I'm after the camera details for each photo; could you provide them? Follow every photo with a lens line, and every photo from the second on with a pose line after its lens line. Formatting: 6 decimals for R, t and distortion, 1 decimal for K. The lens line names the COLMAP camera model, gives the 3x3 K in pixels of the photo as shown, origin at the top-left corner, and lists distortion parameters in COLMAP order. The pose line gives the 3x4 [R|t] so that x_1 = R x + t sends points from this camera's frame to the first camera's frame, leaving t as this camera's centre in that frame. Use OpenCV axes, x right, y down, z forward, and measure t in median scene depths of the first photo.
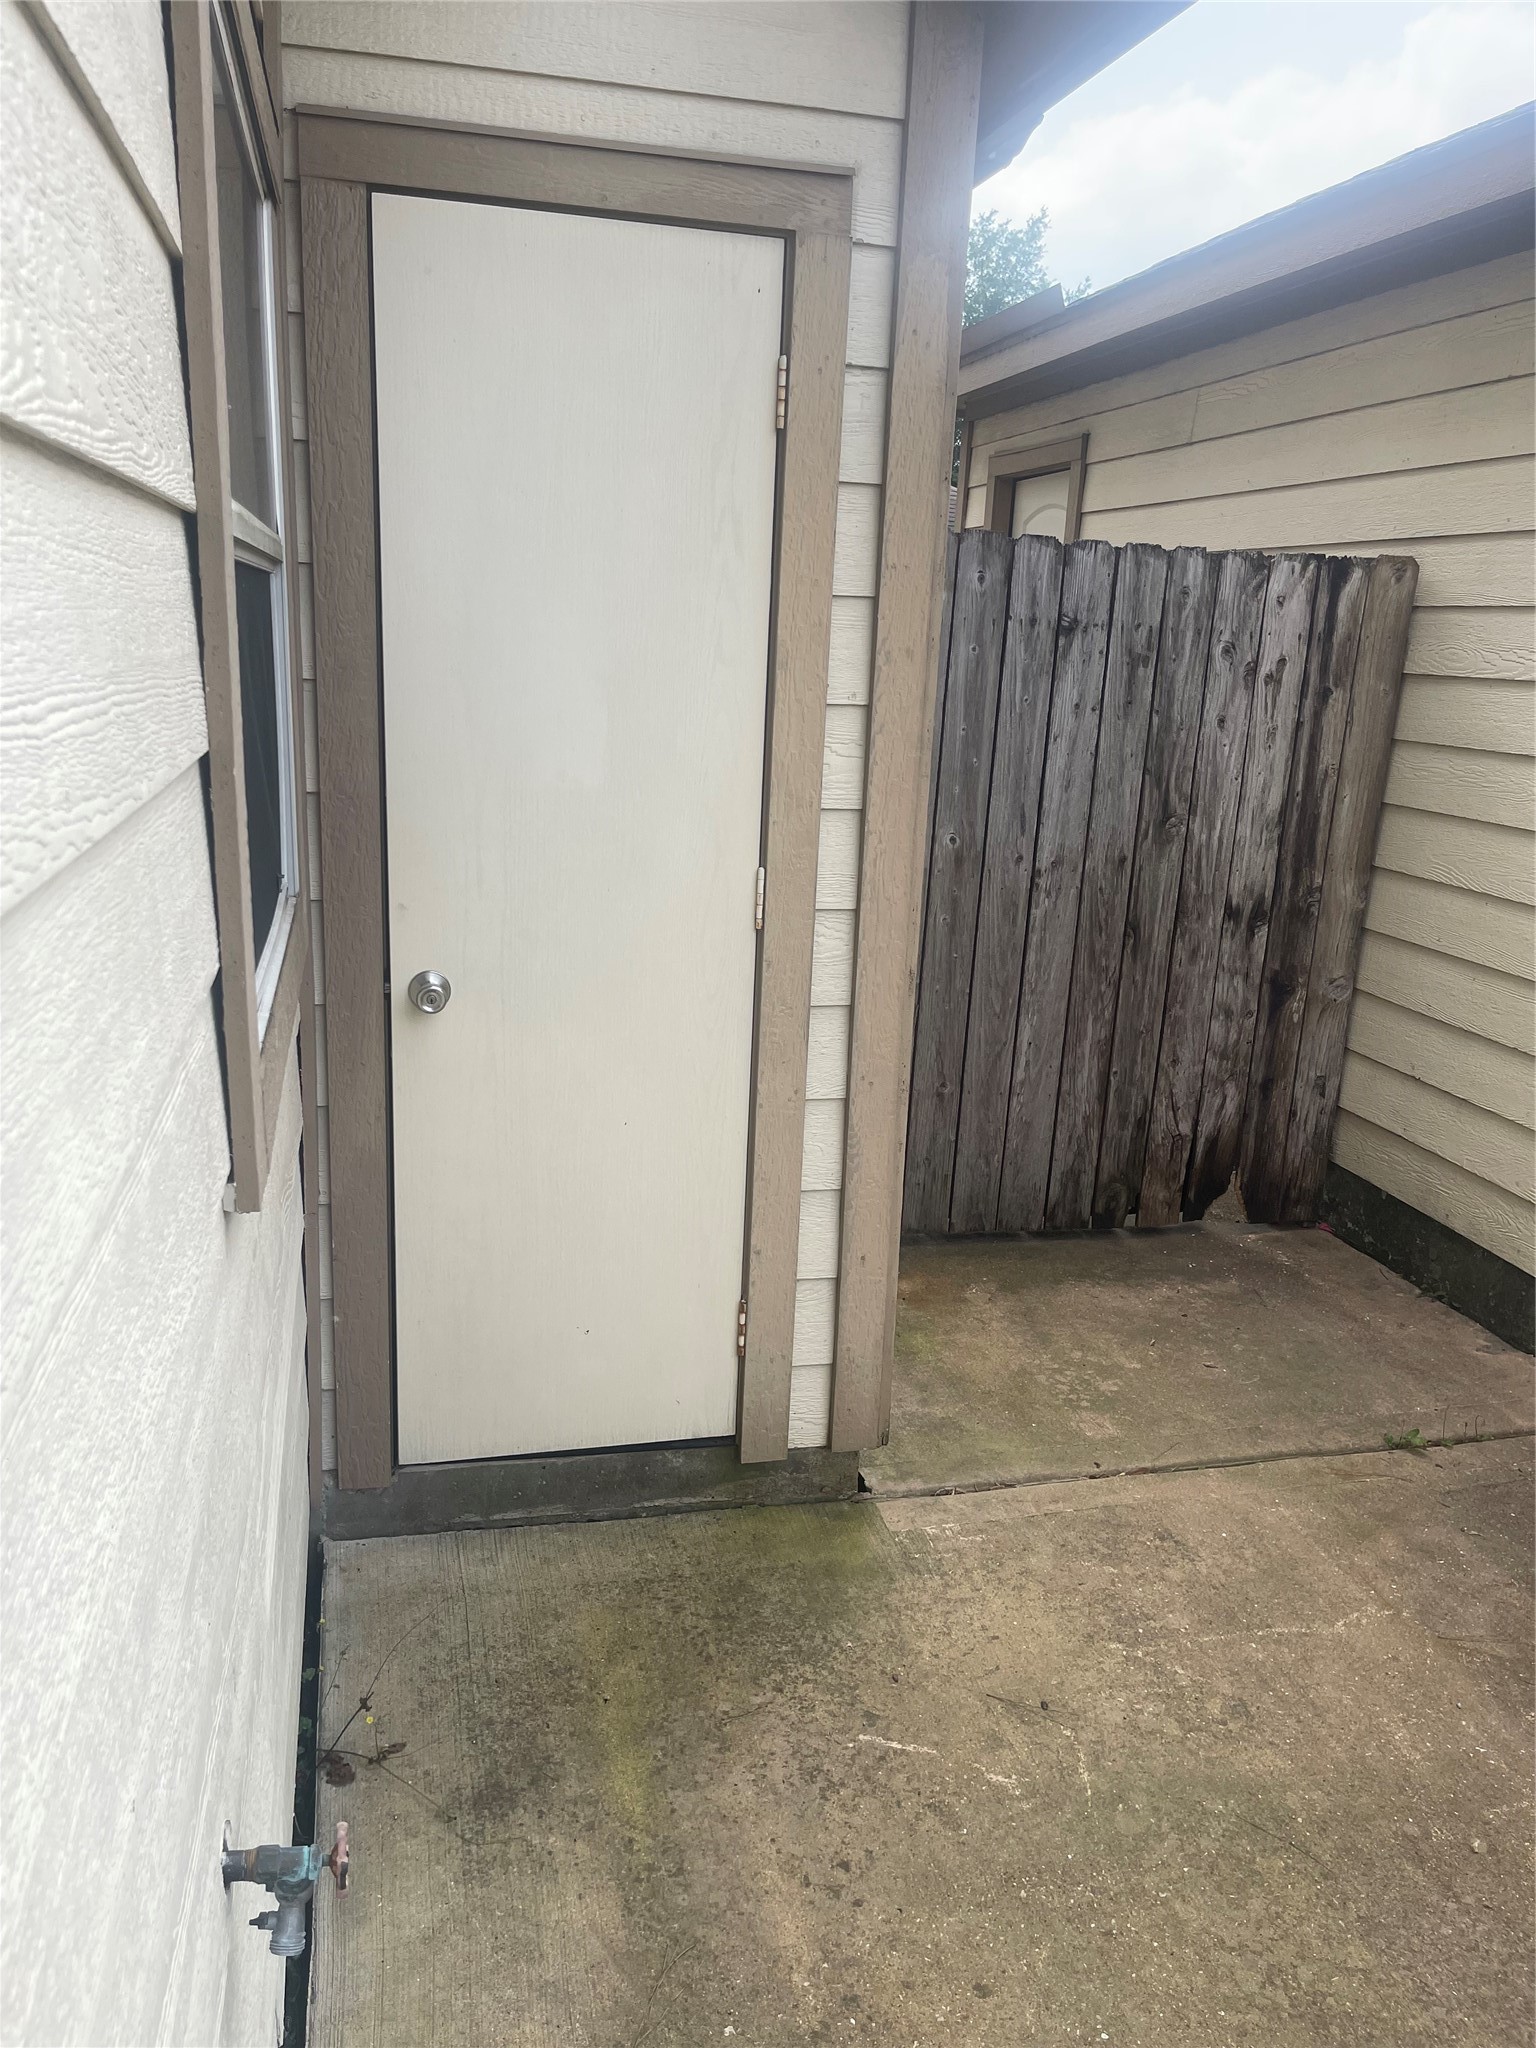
lens RADIAL K [[1545.7, 0, 761.3], [0, 1545.7, 1060.6], [0, 0, 1]] dist [0.130705, -0.184715]
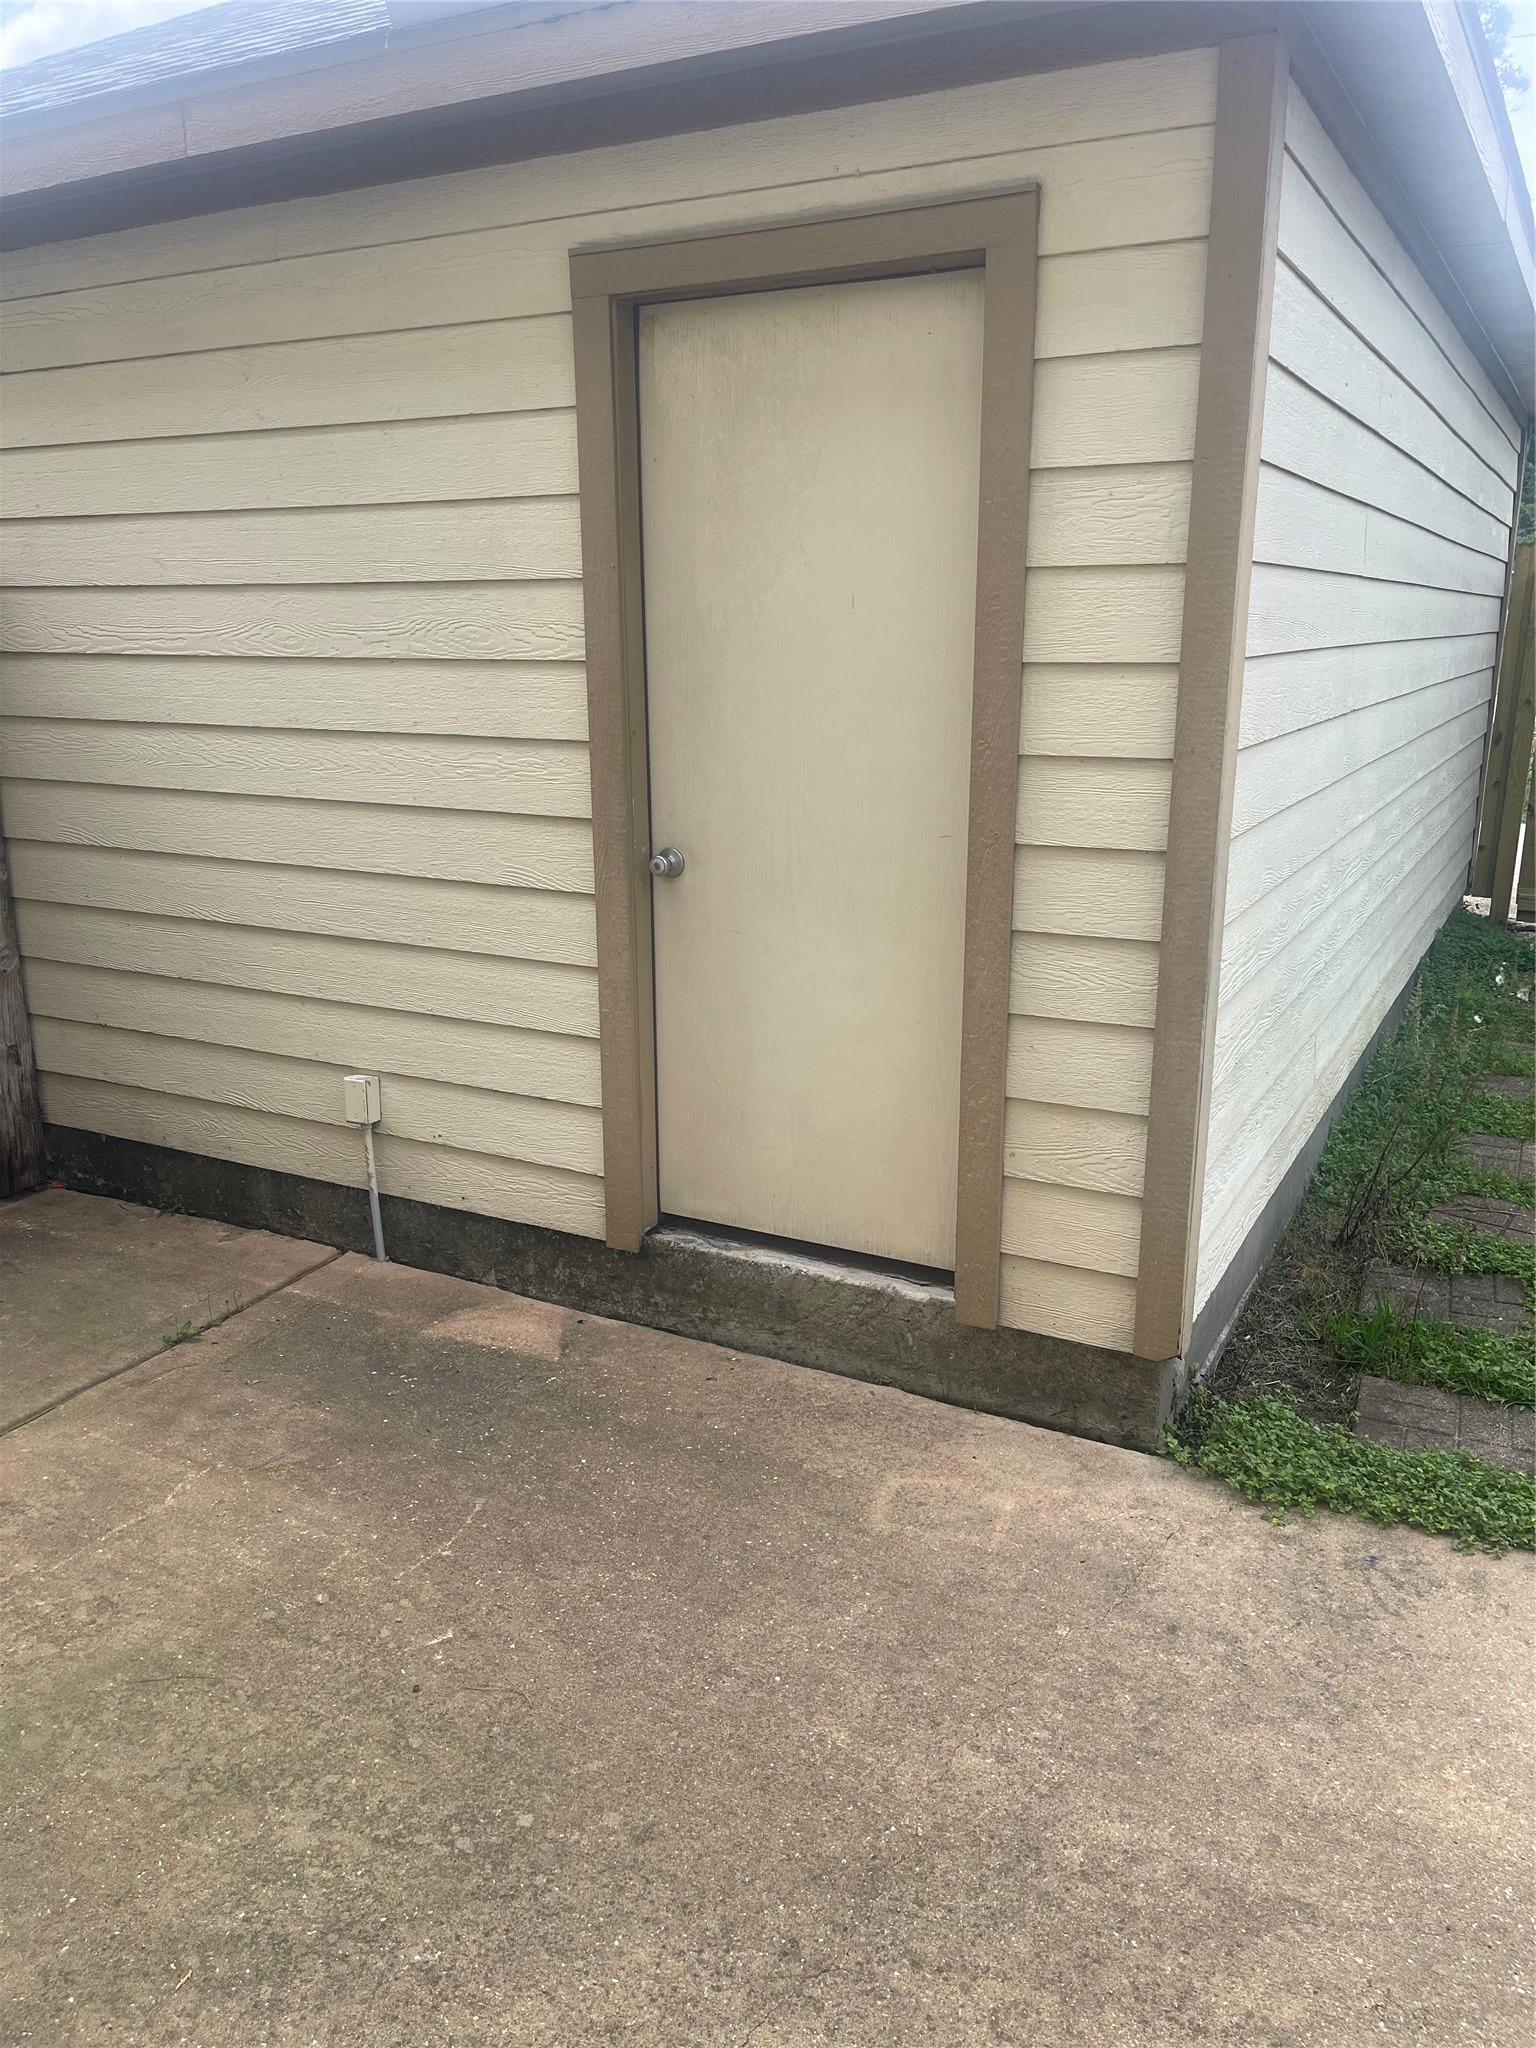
lens RADIAL K [[1545.7, 0, 761.3], [0, 1545.7, 1060.6], [0, 0, 1]] dist [0.130705, -0.184715]
pose [[0.672718, -0.240607, 0.699684, -0.053218], [0.222479, 0.967665, 0.118855, 0.008750], [-0.705658, 0.075709, 0.704496, -0.102775]]
